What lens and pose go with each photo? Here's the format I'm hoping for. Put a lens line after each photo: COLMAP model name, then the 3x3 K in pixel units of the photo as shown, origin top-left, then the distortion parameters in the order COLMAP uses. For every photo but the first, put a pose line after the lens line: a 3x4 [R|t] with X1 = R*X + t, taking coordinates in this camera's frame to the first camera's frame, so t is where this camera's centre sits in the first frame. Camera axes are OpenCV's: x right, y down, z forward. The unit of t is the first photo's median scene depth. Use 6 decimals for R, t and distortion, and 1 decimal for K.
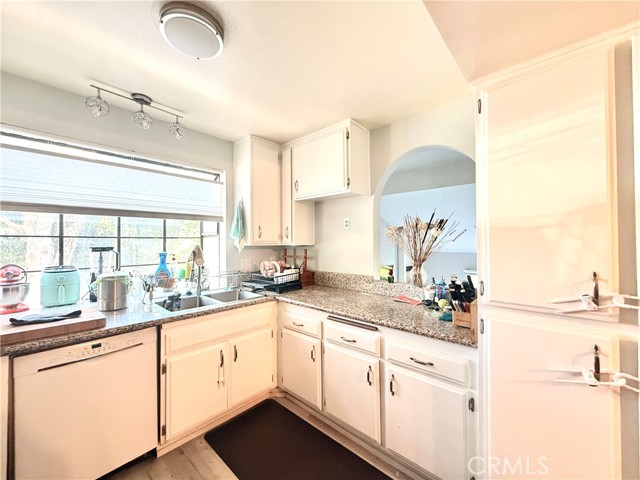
lens RADIAL K [[256.0, 0, 319.3], [0, 256.0, 239.2], [0, 0, 1]] dist [0.010995, 0.000304]
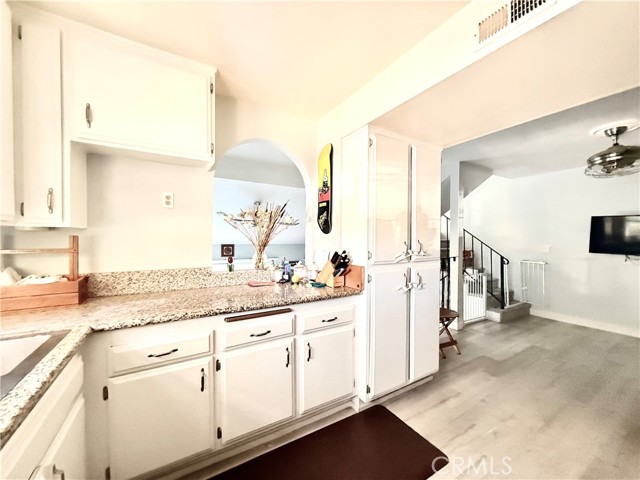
lens RADIAL K [[256.0, 0, 319.1], [0, 256.0, 242.0], [0, 0, 1]] dist [0.010995, 0.000304]
pose [[0.293740, -0.007738, 0.955854, -0.627476], [-0.016449, 0.999778, 0.013148, 0.055089], [-0.955744, -0.019585, 0.293548, 0.514801]]
